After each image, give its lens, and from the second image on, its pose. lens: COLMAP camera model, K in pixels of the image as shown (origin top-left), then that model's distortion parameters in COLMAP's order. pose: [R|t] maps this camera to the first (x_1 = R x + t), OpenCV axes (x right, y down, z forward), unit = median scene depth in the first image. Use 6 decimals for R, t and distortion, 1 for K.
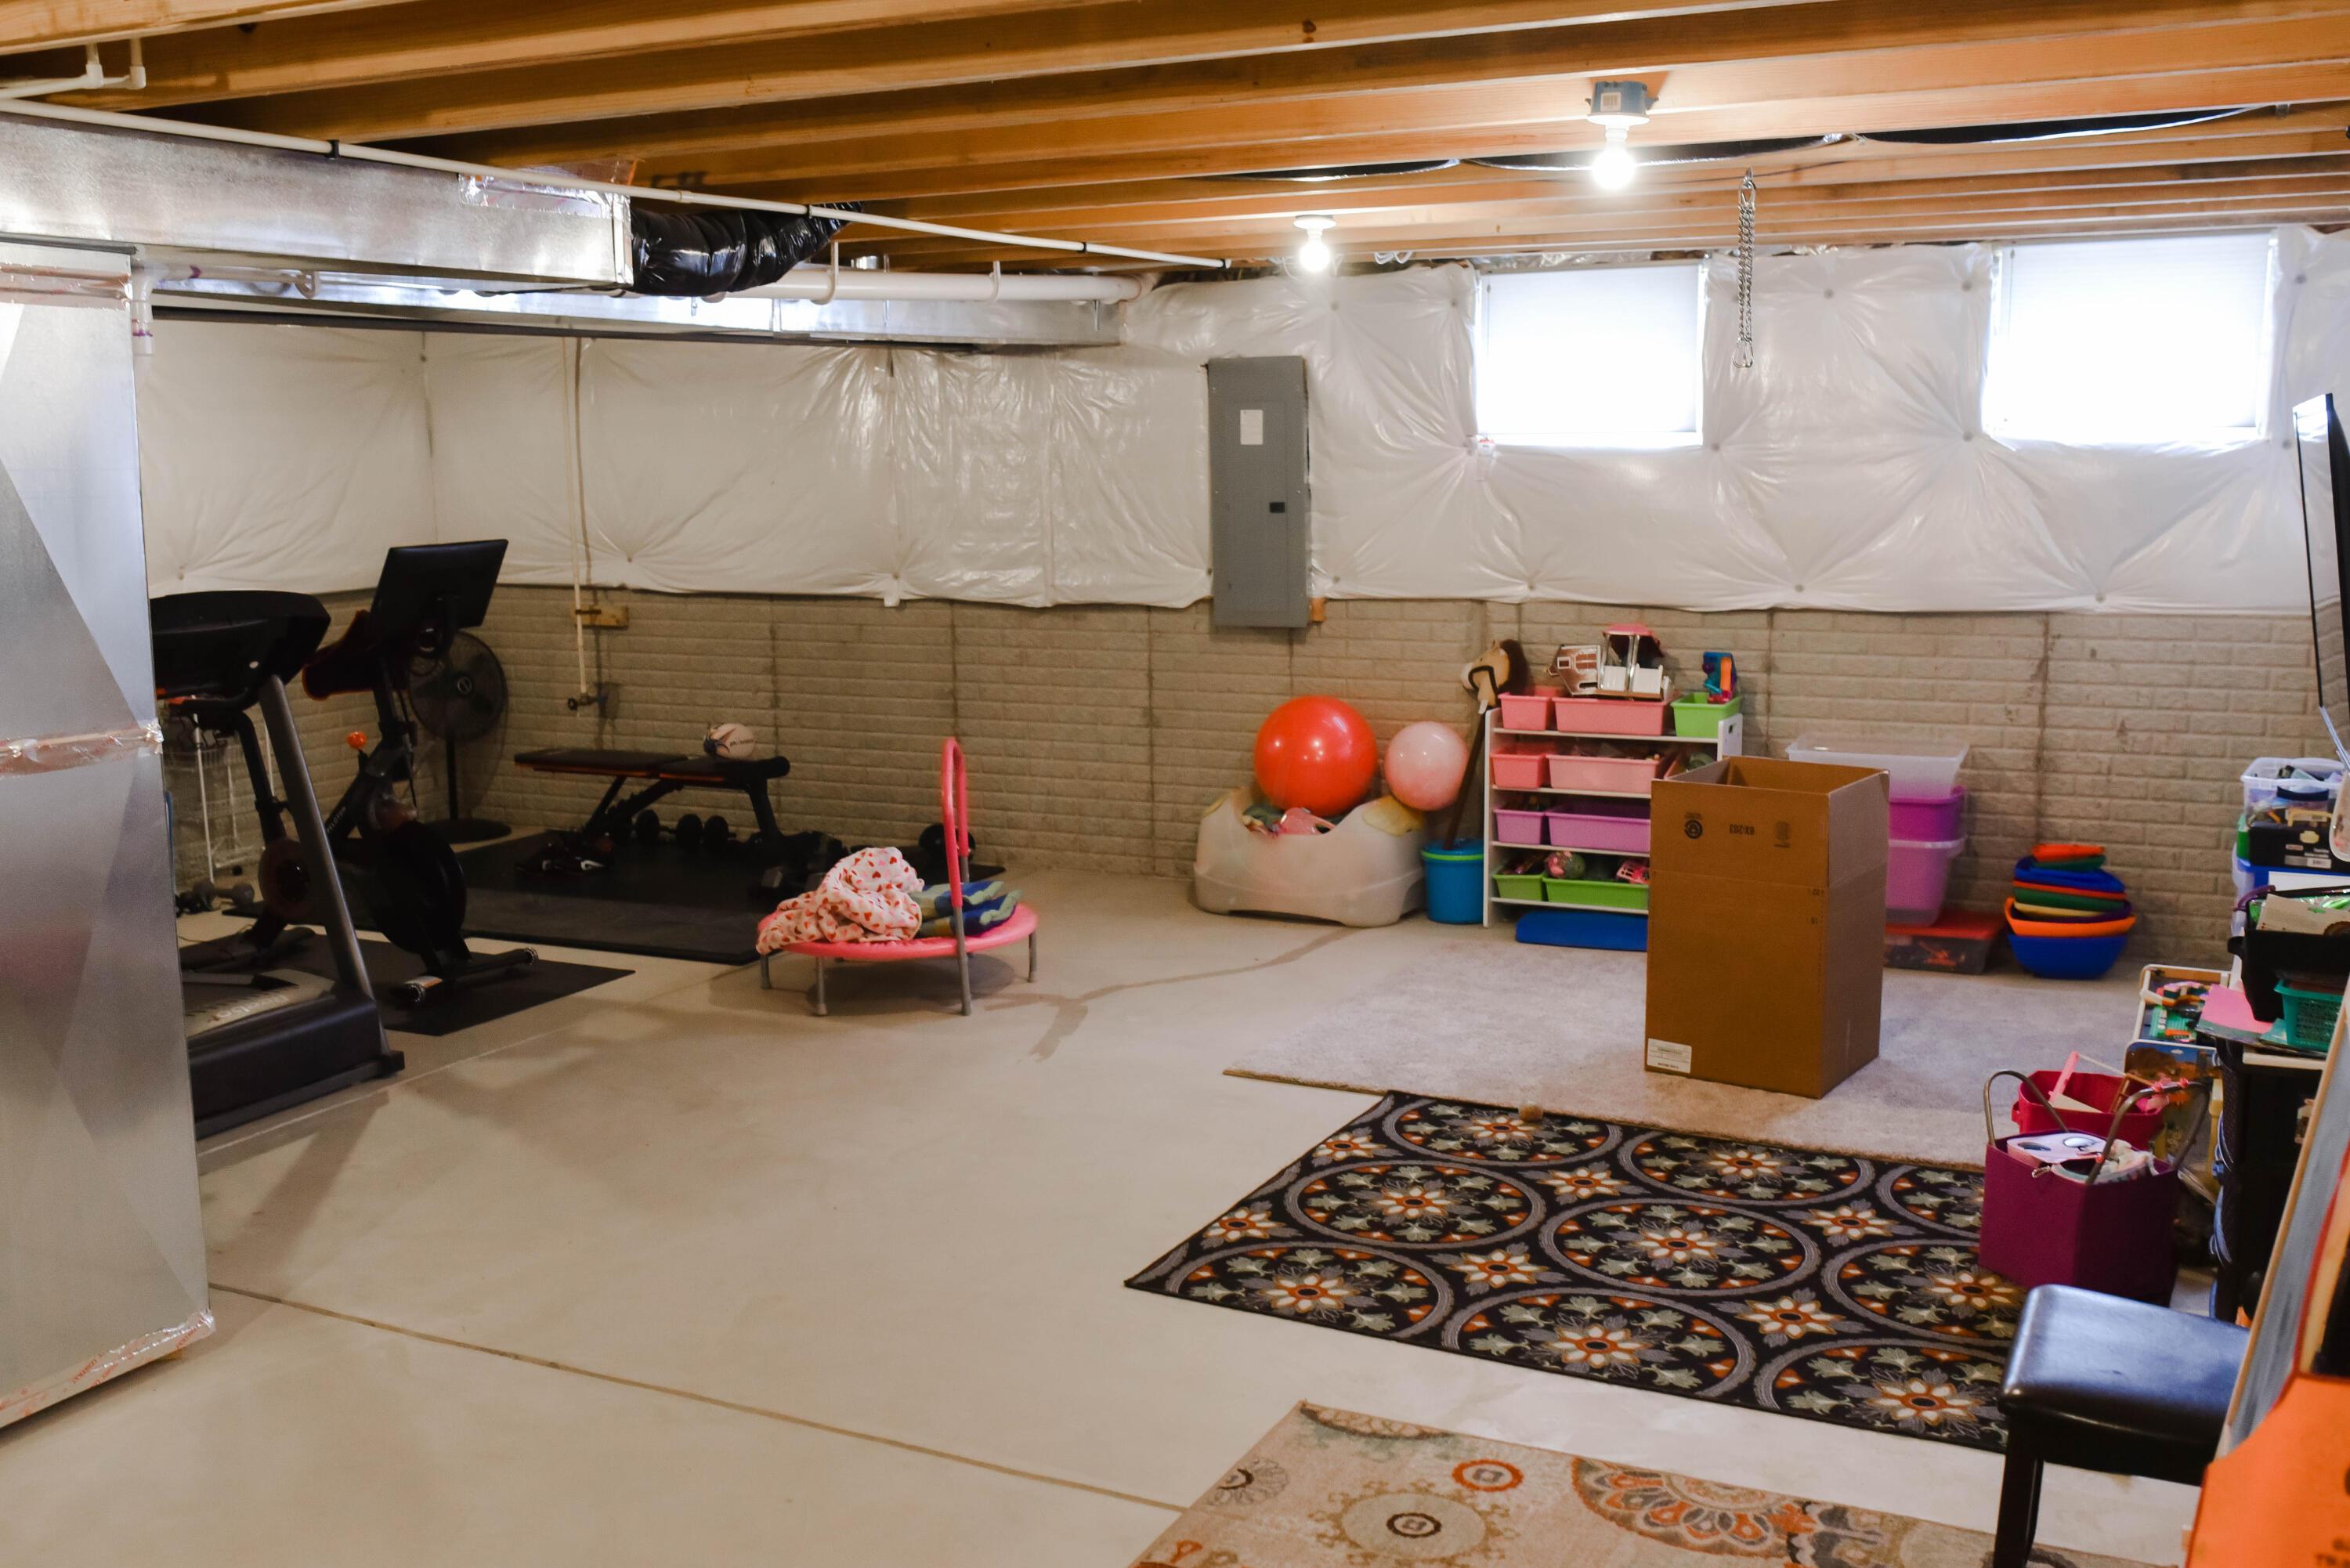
lens RADIAL K [[2291.0, 0, 1173.8], [0, 2291.0, 784.2], [0, 0, 1]] dist [0.018525, 0.000000]
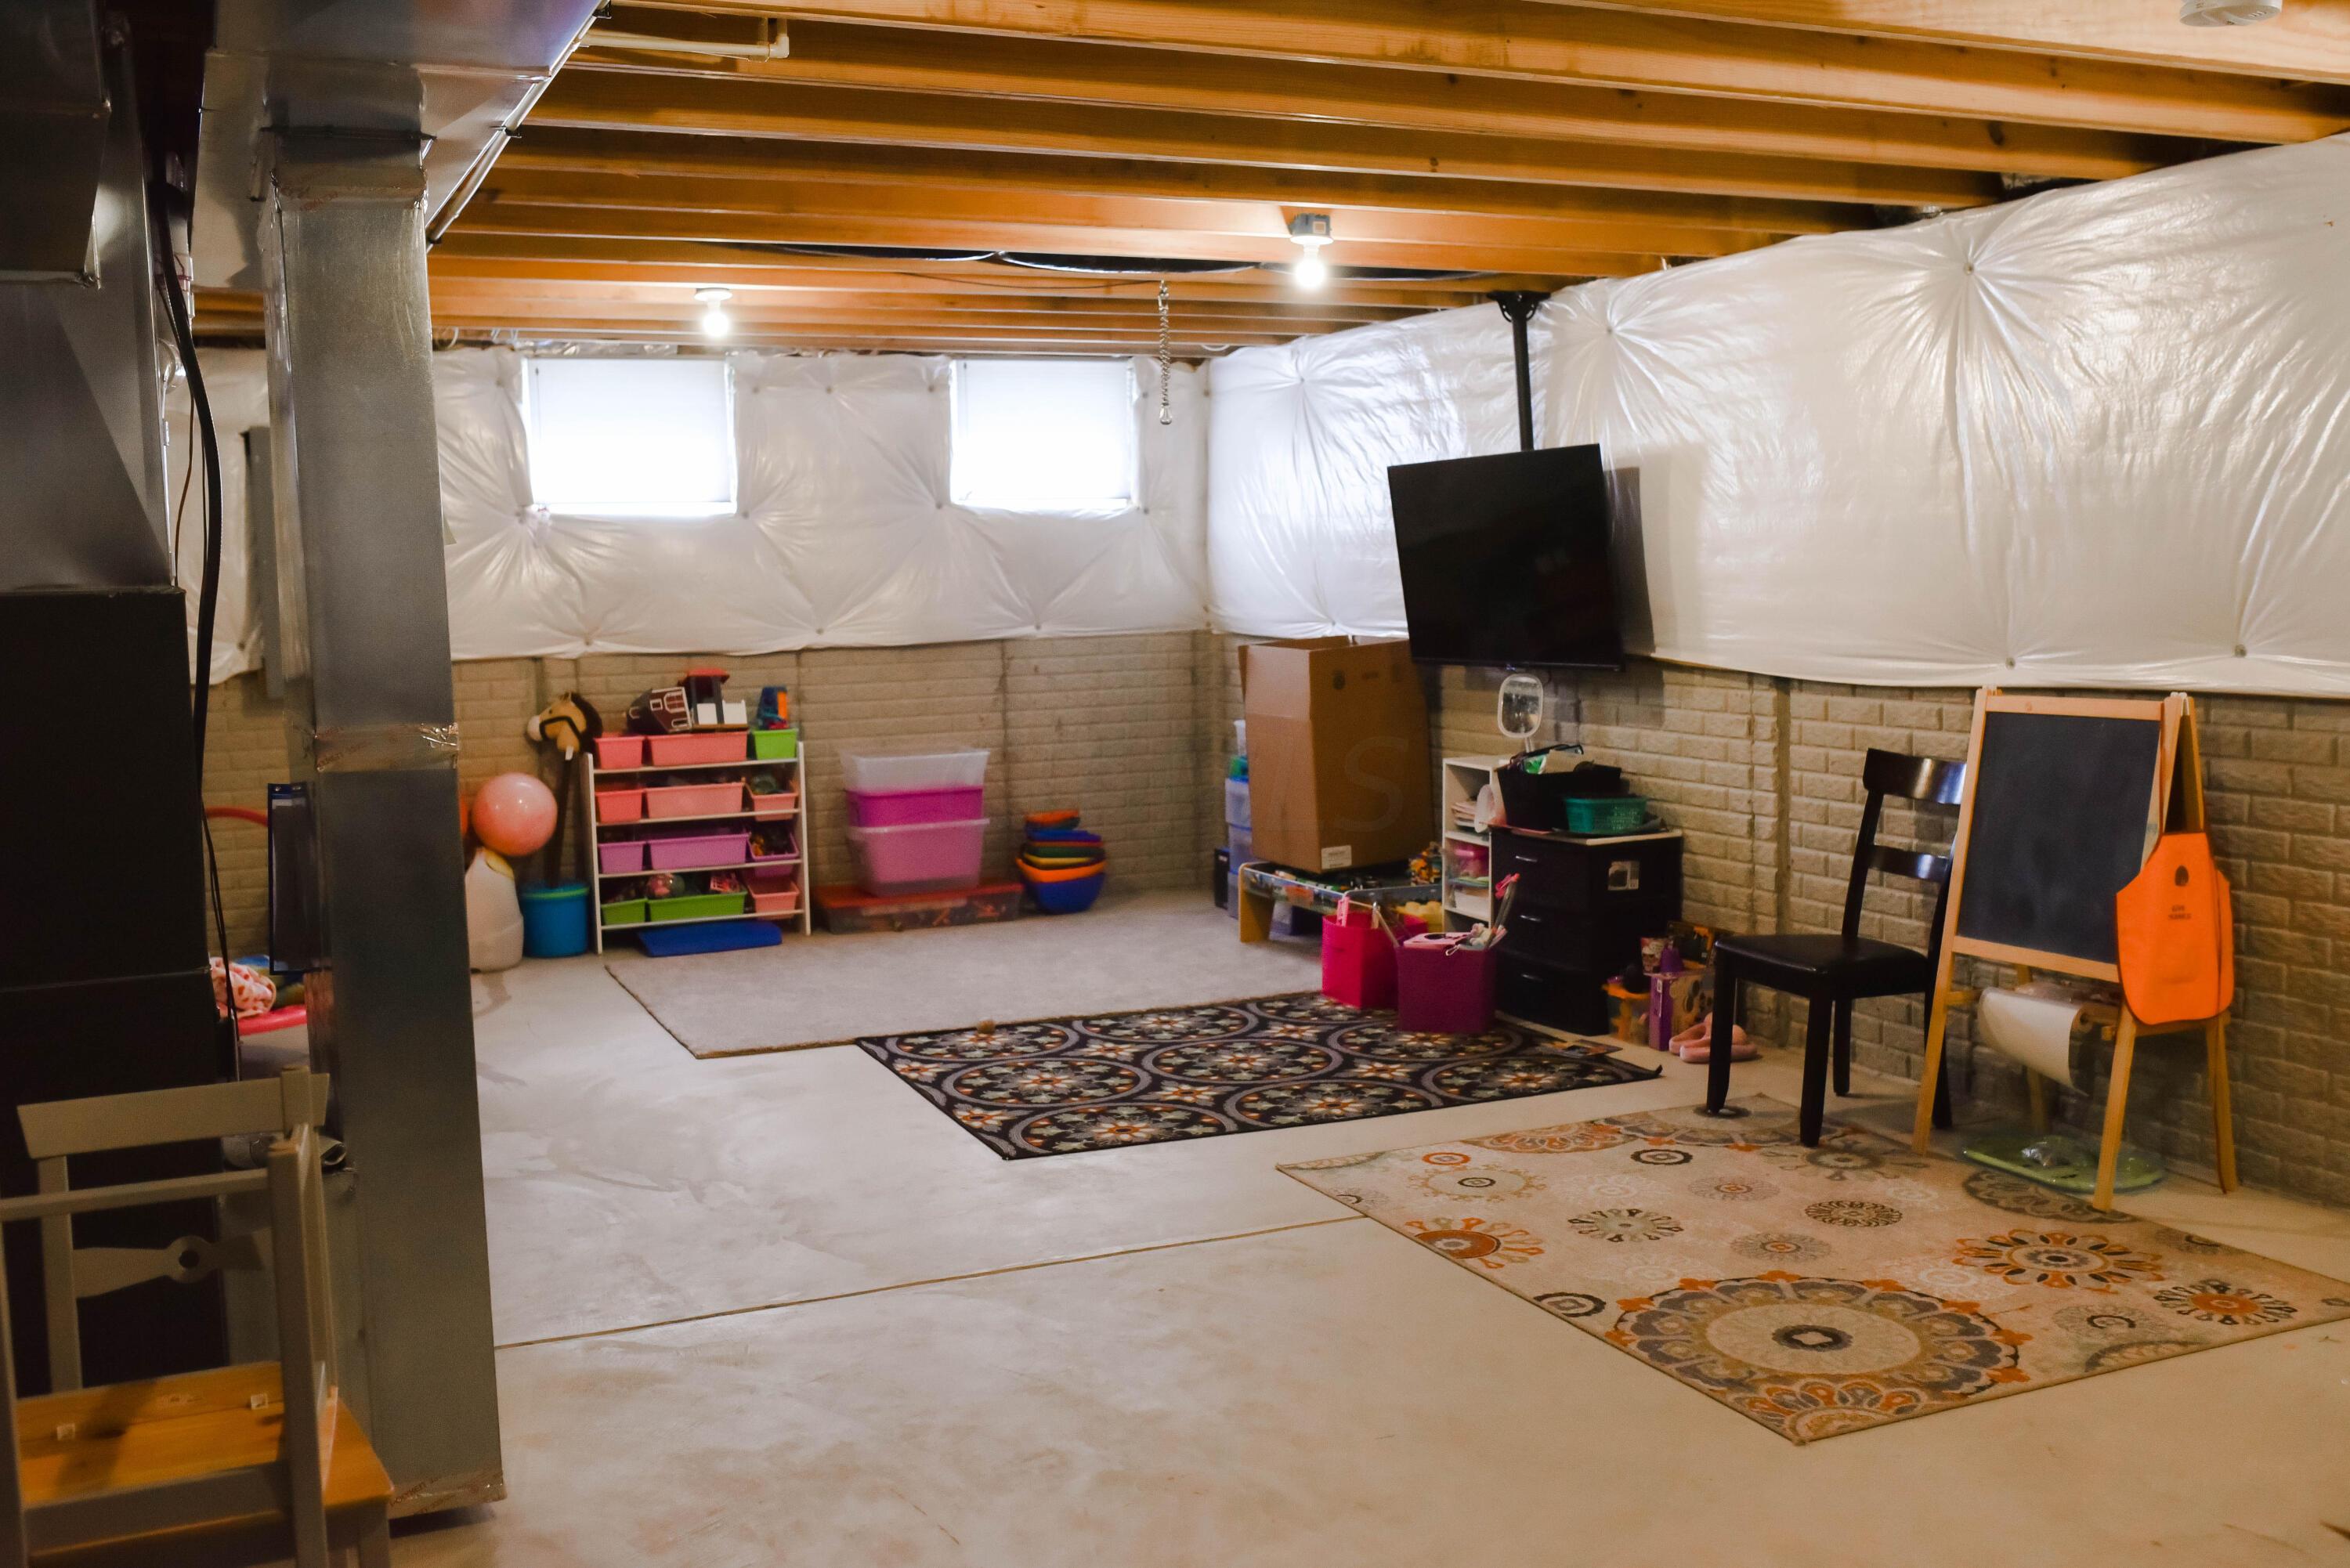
lens RADIAL K [[2291.0, 0, 1171.4], [0, 2291.0, 784.4], [0, 0, 1]] dist [0.018525, 0.000000]
pose [[0.658427, -0.081295, 0.748241, -0.513074], [0.129898, 0.991506, -0.006580, 0.026128], [-0.741350, 0.101527, 0.663394, 0.072837]]
